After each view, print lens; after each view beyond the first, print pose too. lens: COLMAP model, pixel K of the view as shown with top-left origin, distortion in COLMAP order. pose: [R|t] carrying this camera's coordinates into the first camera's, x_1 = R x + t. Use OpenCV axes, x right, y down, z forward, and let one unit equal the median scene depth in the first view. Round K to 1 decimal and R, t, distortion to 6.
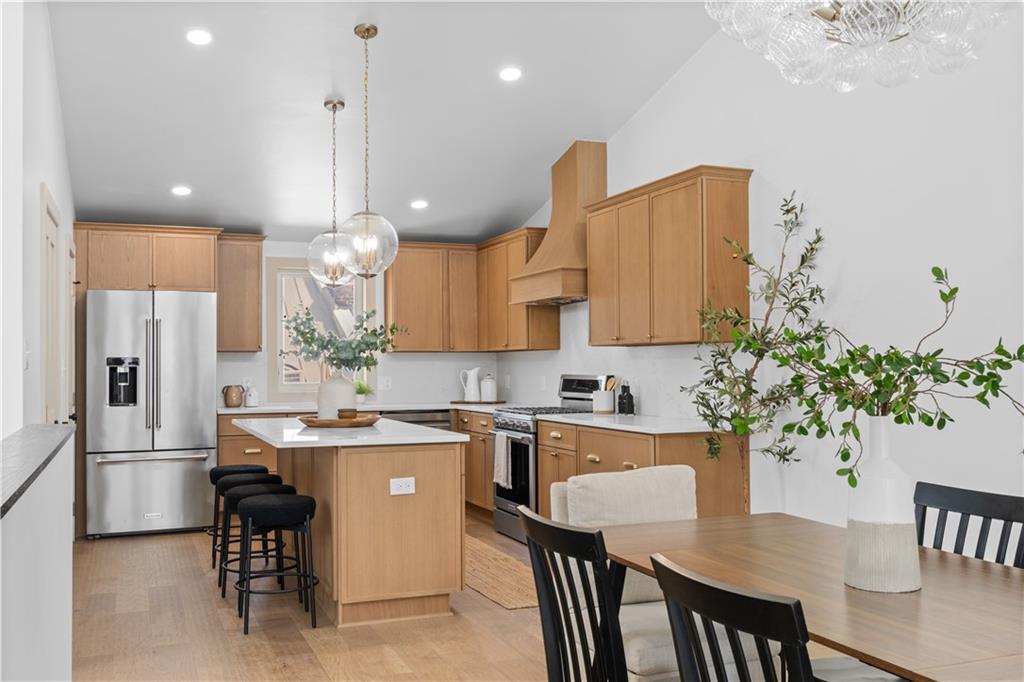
lens RADIAL K [[950.4, 0, 507.9], [0, 950.4, 350.1], [0, 0, 1]] dist [0.014007, 0.000000]
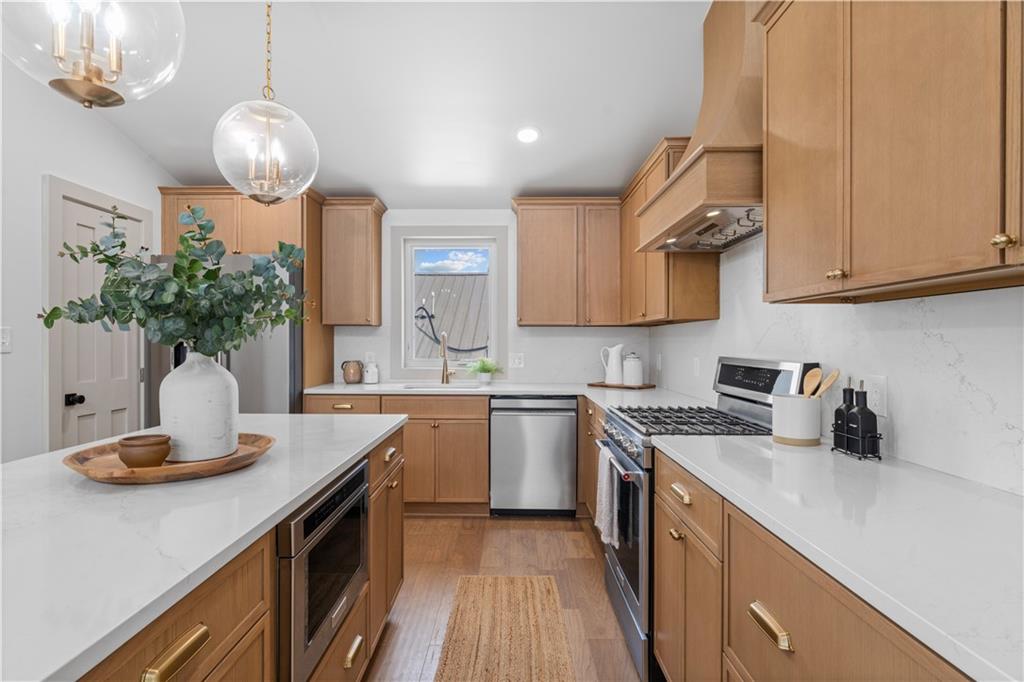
lens RADIAL K [[519.4, 0, 504.2], [0, 519.4, 344.7], [0, 0, 1]] dist [-0.002672, 0.000030]
pose [[0.924045, 0.009650, -0.382163, 0.057100], [-0.000919, 0.999735, 0.023023, 0.009620], [0.382284, -0.020924, 0.923808, 0.628012]]
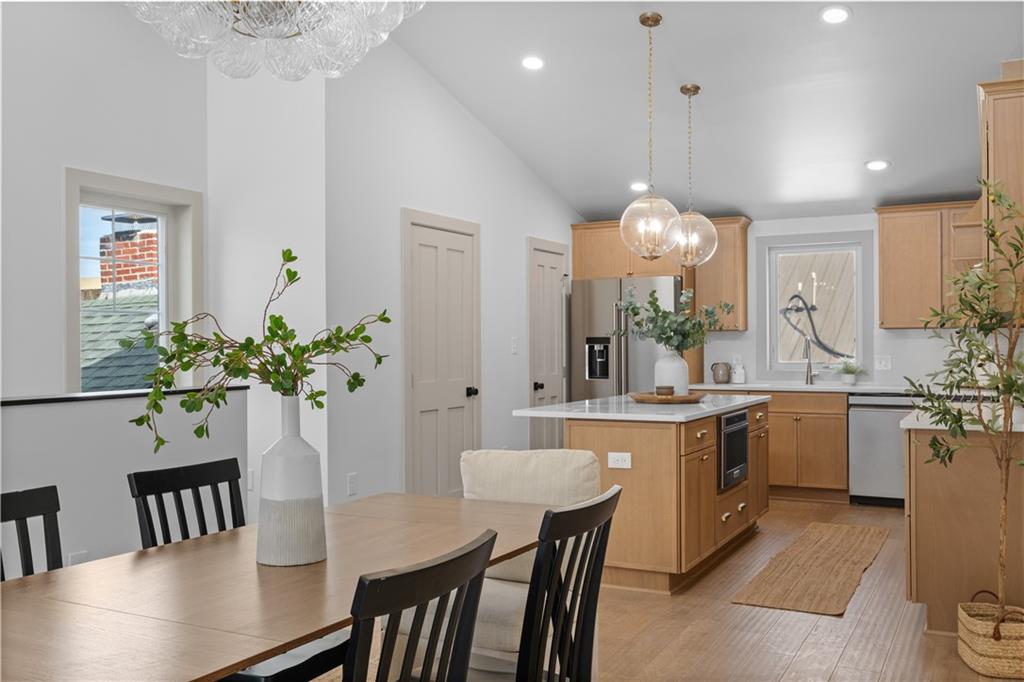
lens RADIAL K [[950.4, 0, 504.0], [0, 950.4, 350.0], [0, 0, 1]] dist [0.014007, 0.000000]
pose [[0.654612, 0.004446, -0.755952, 0.379618], [0.013751, 0.999747, 0.017787, 0.001234], [0.755840, -0.022038, 0.654386, 0.144385]]
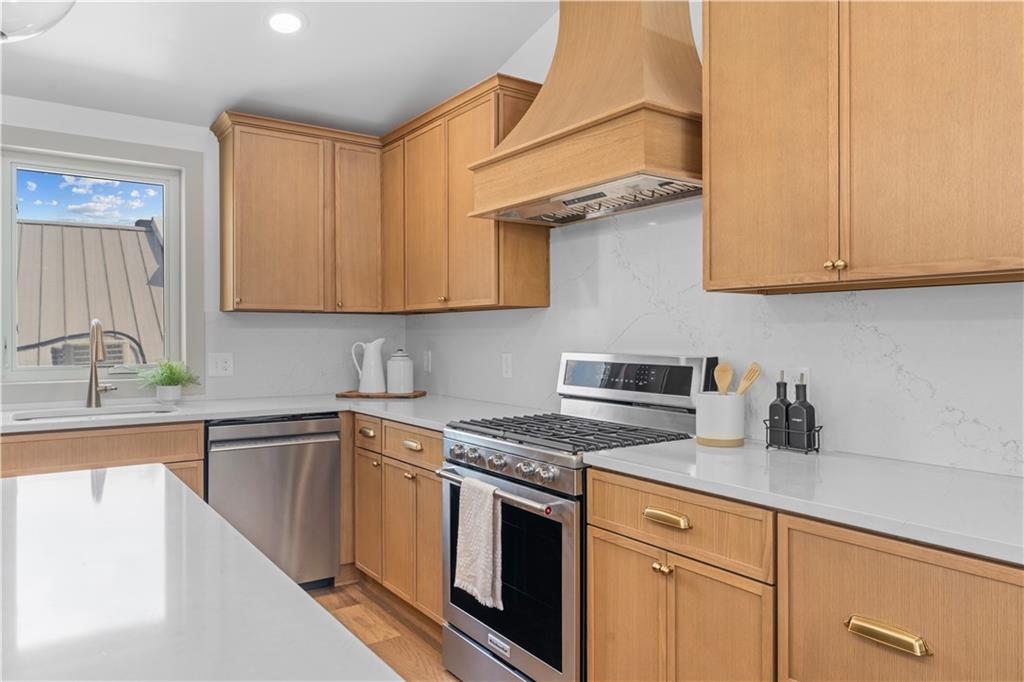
lens RADIAL K [[695.4, 0, 508.2], [0, 695.4, 336.2], [0, 0, 1]] dist [-0.008496, -0.000198]
pose [[0.973252, 0.005104, 0.229685, -0.064723], [-0.008935, 0.999838, 0.015642, 0.010728], [-0.229568, -0.017276, 0.973139, 0.635365]]
